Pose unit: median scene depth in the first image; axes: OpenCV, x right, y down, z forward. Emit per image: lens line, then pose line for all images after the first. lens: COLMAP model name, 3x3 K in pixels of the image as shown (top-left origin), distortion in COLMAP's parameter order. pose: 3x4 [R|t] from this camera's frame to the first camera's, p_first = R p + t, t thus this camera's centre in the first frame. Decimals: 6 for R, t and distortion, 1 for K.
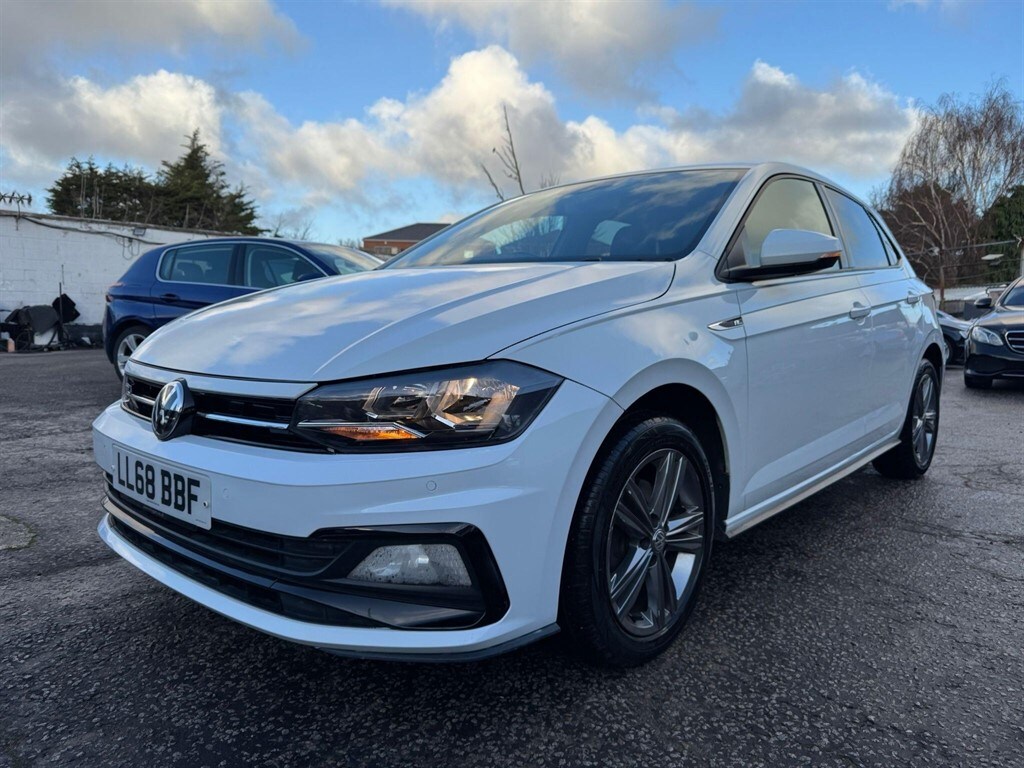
lens RADIAL K [[736.6, 0, 512.0], [0, 736.6, 384.0], [0, 0, 1]] dist [-0.002519, -0.002021]
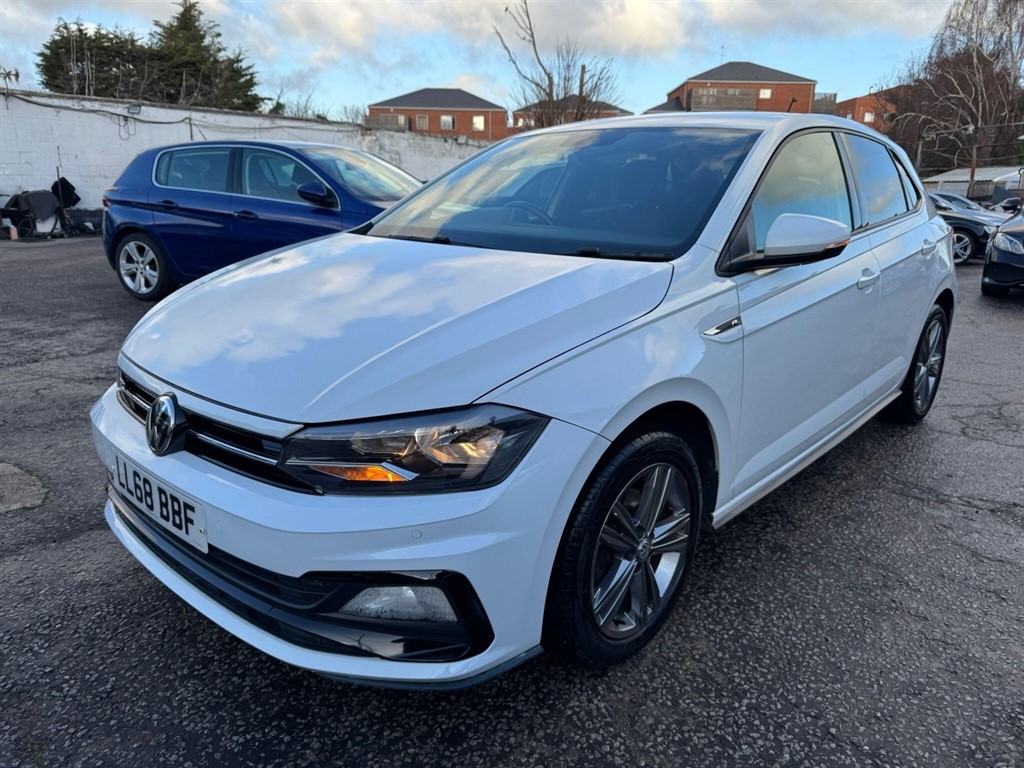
lens RADIAL K [[736.3, 0, 515.8], [0, 736.3, 386.7], [0, 0, 1]] dist [-0.003305, -0.000471]
pose [[0.999904, 0.009521, -0.010031, 0.029396], [-0.007680, 0.985446, 0.169815, -0.194490], [0.011502, -0.169722, 0.985425, 0.021816]]
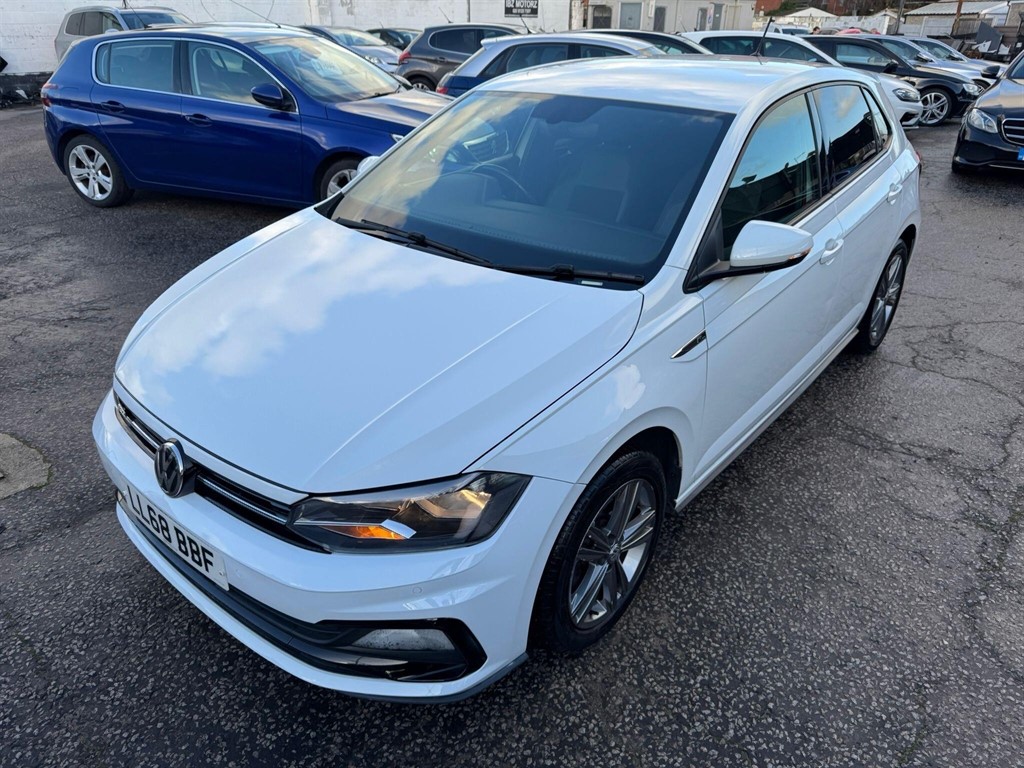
lens RADIAL K [[731.2, 0, 512.6], [0, 731.2, 389.6], [0, 0, 1]] dist [0.005285, -0.006633]
pose [[0.999519, -0.018317, 0.025044, 0.014518], [0.007848, 0.930153, 0.367088, -0.474421], [-0.030018, -0.366715, 0.929849, 0.024562]]
